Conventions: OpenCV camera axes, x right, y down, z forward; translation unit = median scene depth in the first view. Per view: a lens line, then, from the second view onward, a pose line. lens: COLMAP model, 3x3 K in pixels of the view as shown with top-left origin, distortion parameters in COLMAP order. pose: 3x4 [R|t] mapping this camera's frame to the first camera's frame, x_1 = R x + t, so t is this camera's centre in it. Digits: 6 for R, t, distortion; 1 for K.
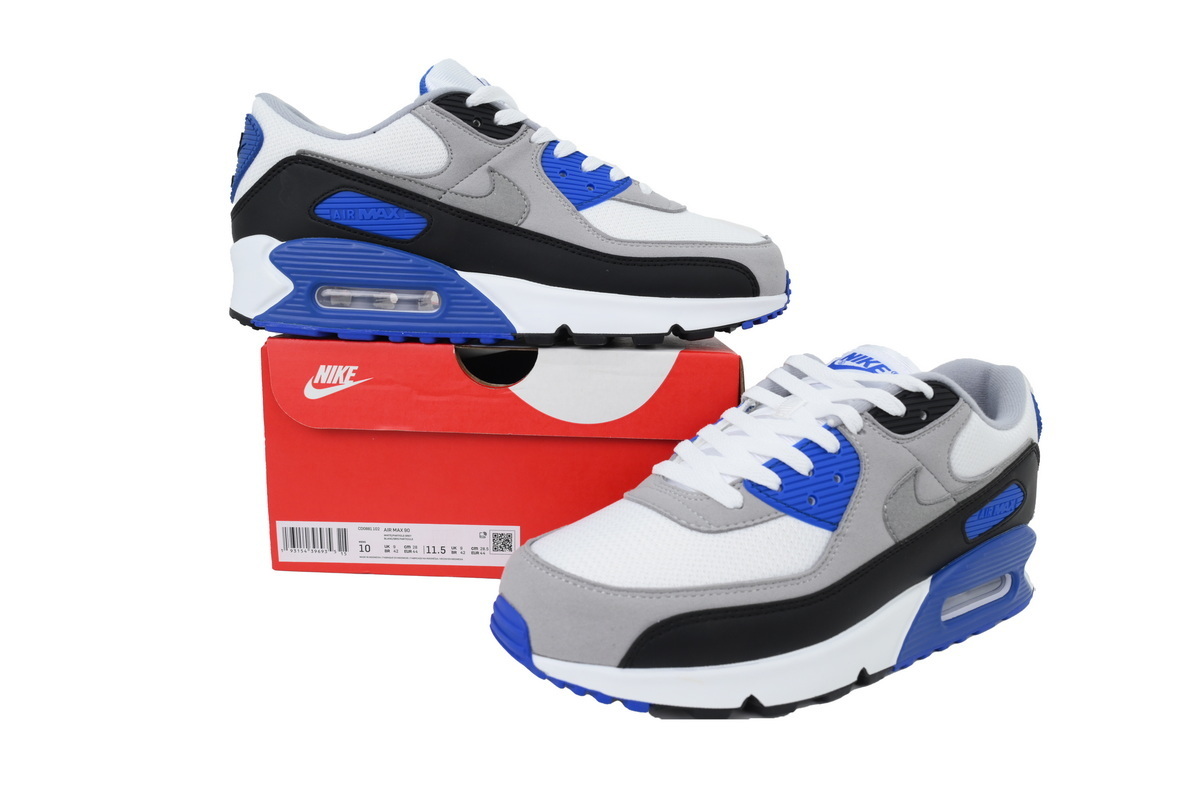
lens RADIAL K [[765.9, 0, 600.0], [0, 765.9, 400.0], [0, 0, 1]] dist [-0.000646, -0.000227]
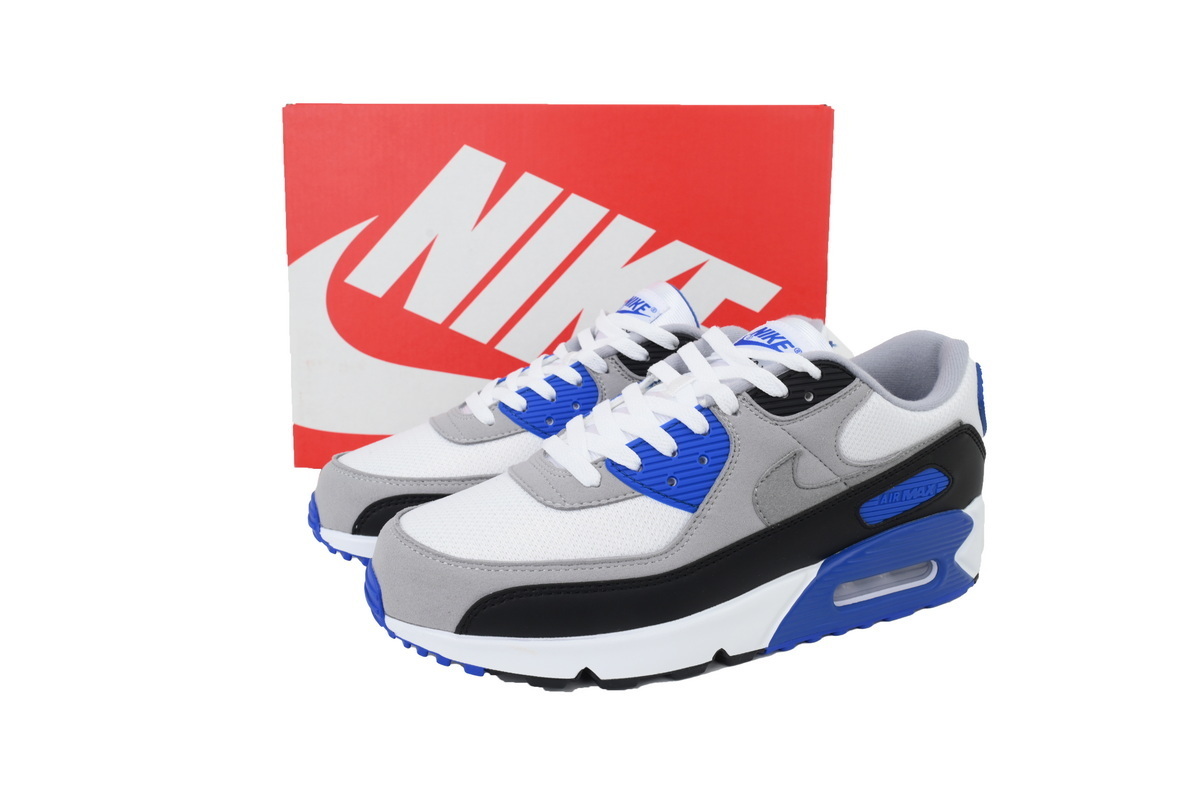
lens RADIAL K [[765.9, 0, 600.0], [0, 765.9, 400.0], [0, 0, 1]] dist [-0.000646, -0.000227]
pose [[0.985737, 0.018785, -0.167243, 0.337027], [-0.007427, 0.997639, 0.068281, -0.040733], [0.168130, -0.066065, 0.983548, 0.009231]]
